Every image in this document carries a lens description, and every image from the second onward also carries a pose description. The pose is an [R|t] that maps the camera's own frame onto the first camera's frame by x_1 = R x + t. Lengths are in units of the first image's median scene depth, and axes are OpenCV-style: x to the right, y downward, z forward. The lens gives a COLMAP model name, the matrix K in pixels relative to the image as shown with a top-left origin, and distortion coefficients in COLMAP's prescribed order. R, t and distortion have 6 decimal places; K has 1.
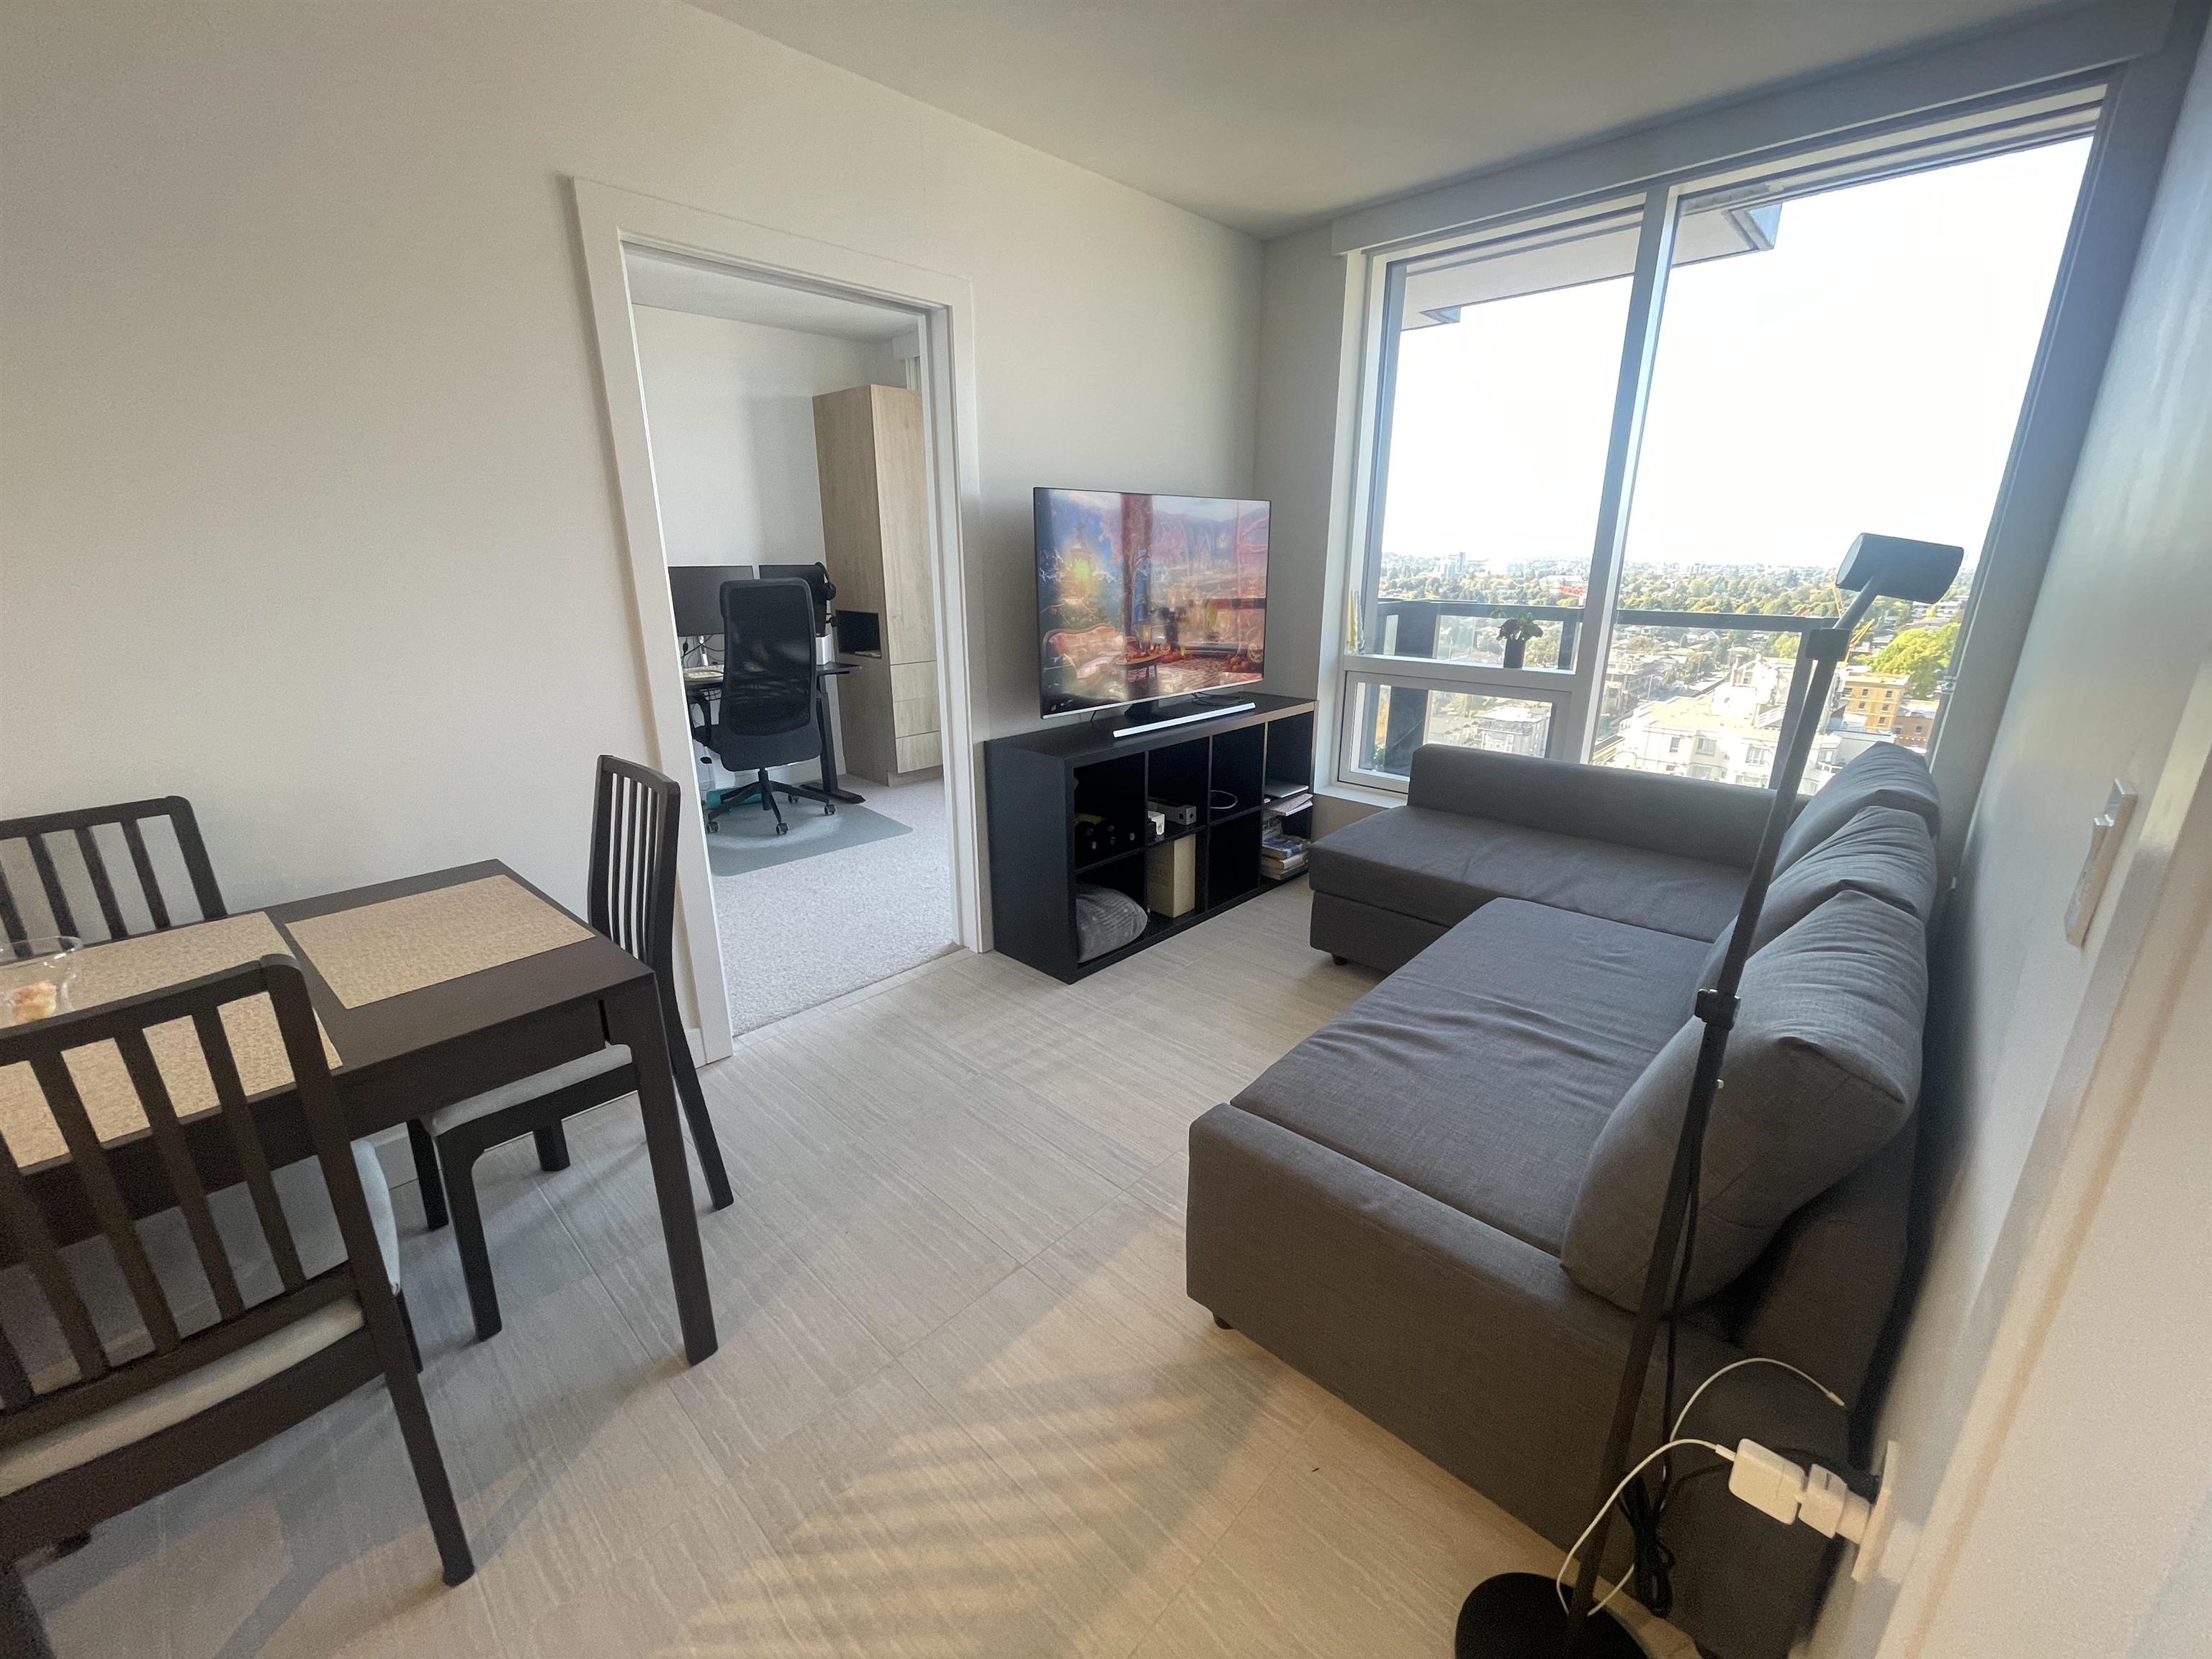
lens RADIAL K [[892.2, 0, 1110.3], [0, 892.2, 826.8], [0, 0, 1]] dist [-0.001858, 0.000020]
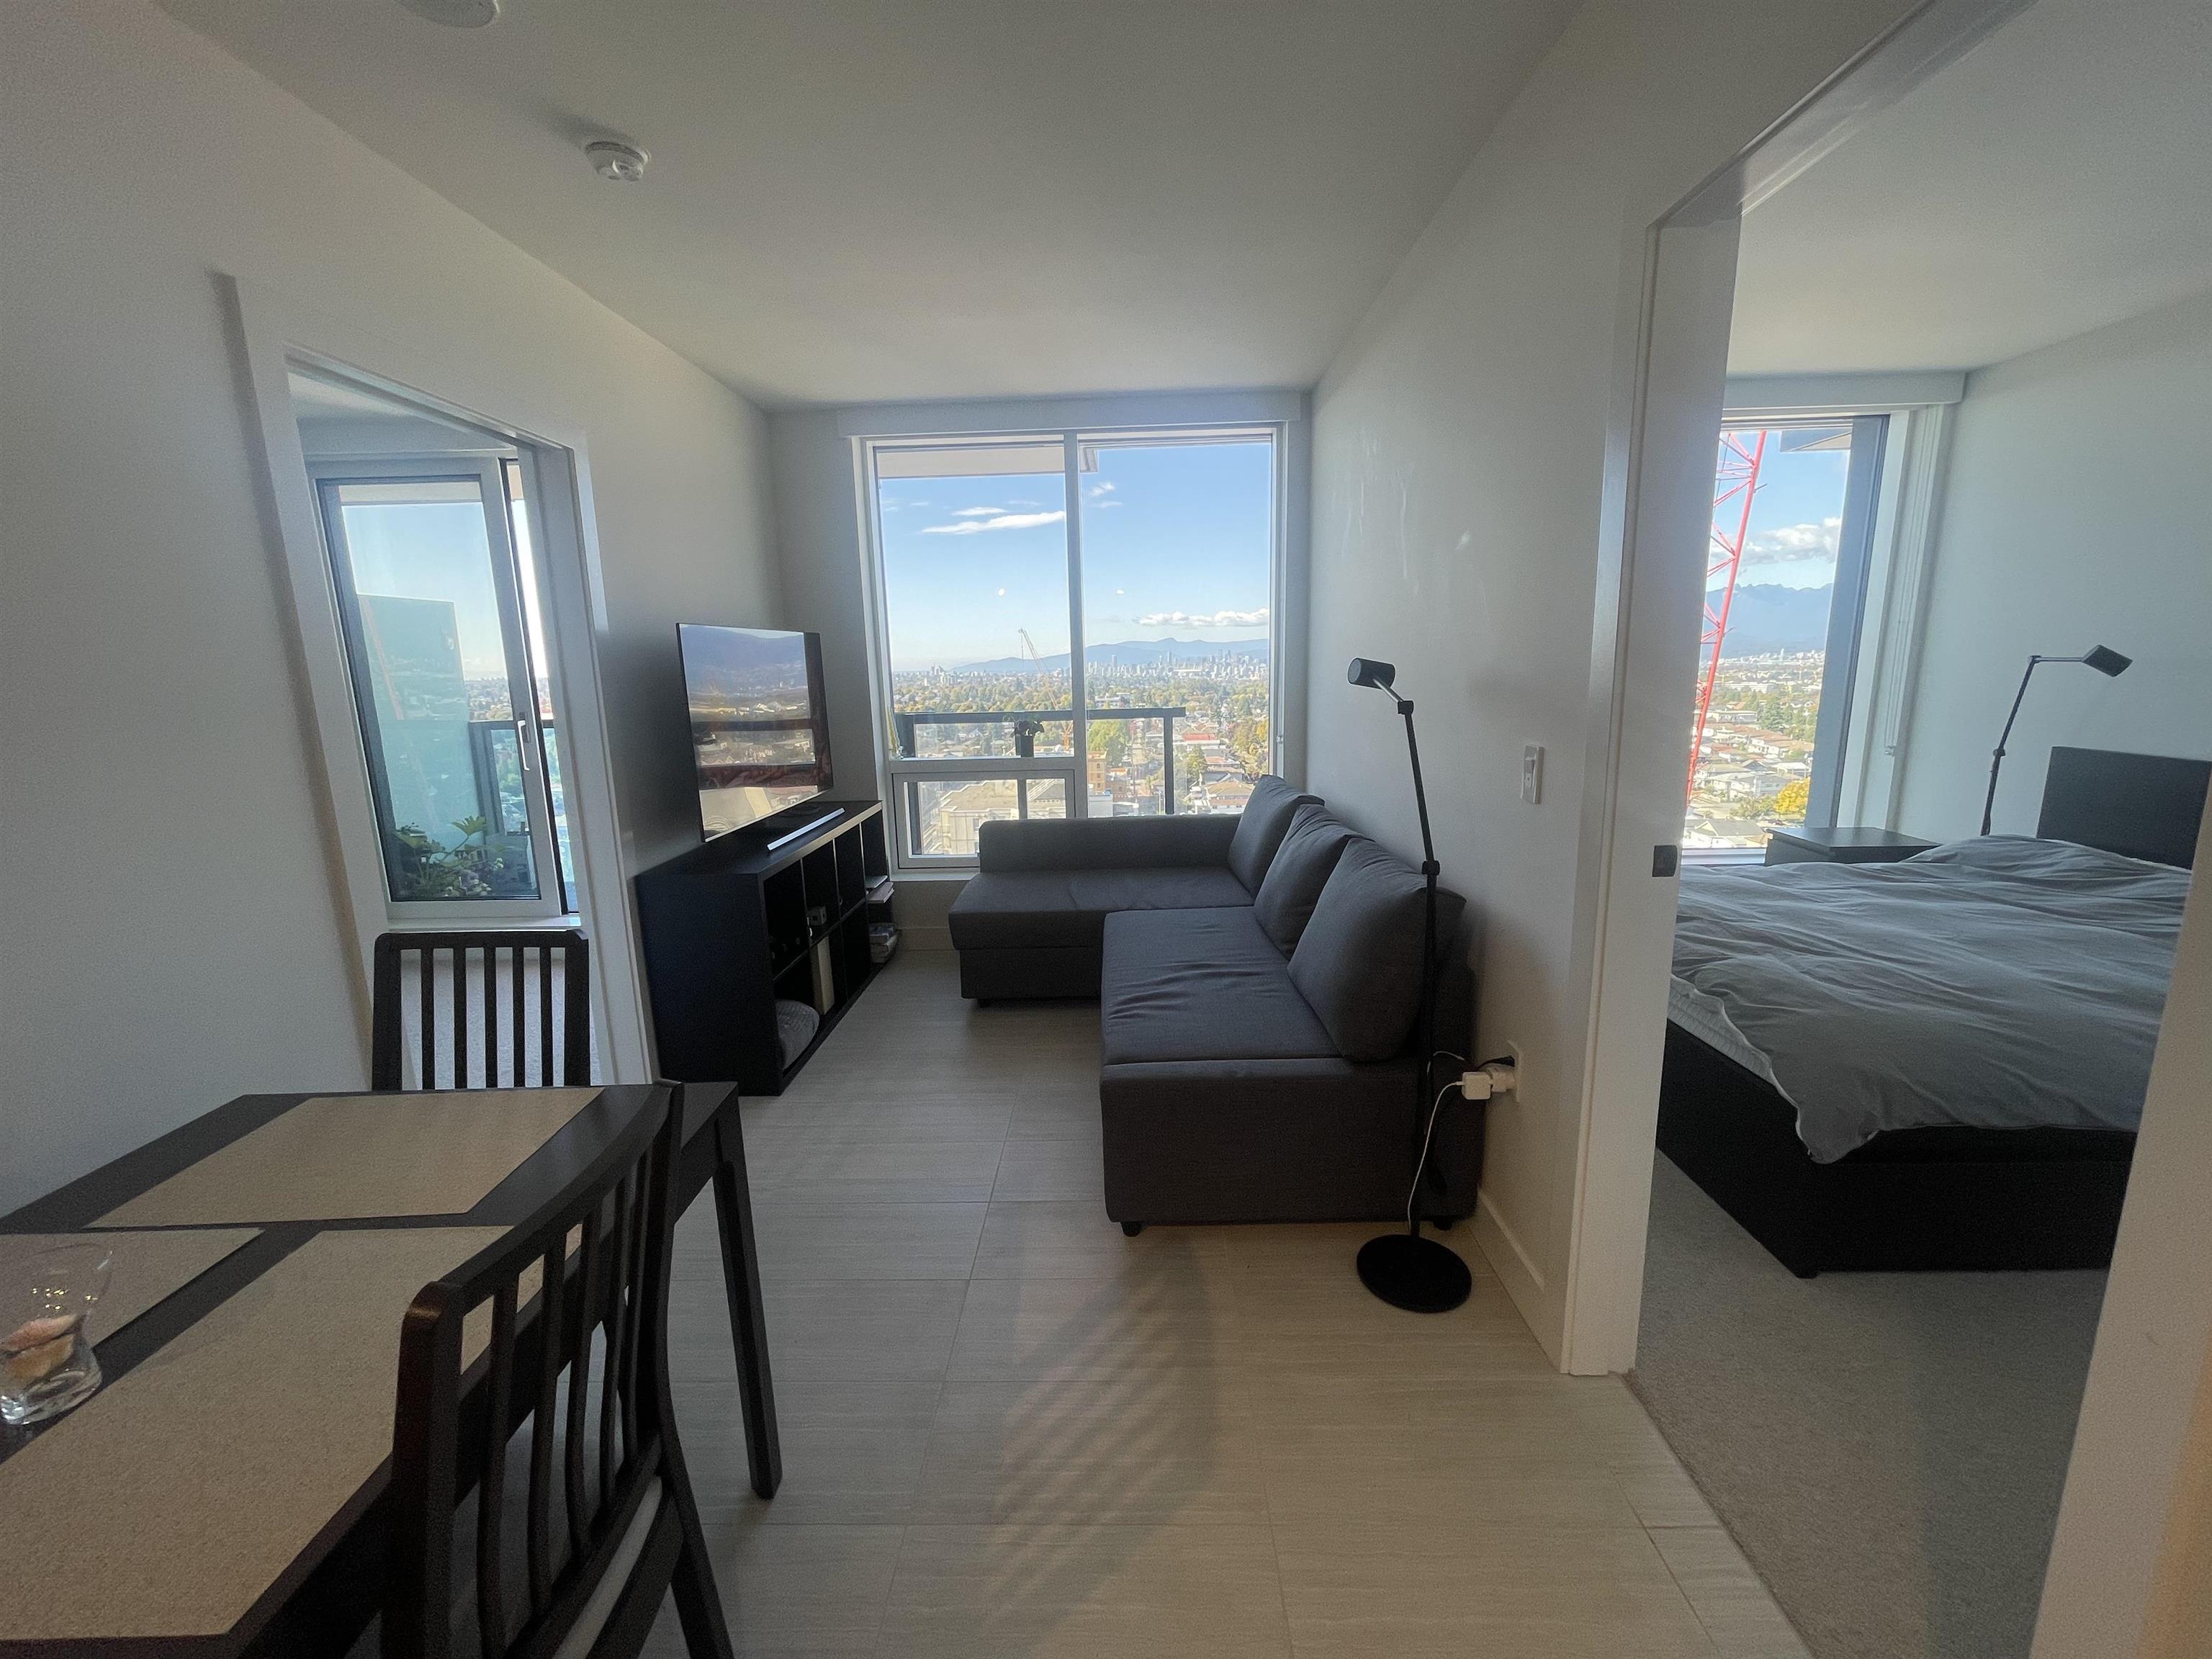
lens RADIAL K [[892.2, 0, 1108.3], [0, 892.2, 826.8], [0, 0, 1]] dist [-0.001858, 0.000020]
pose [[0.741564, -0.141356, 0.655822, -0.620236], [0.223168, 0.973856, -0.042440, 0.010097], [-0.632676, 0.177831, 0.753722, -0.085435]]
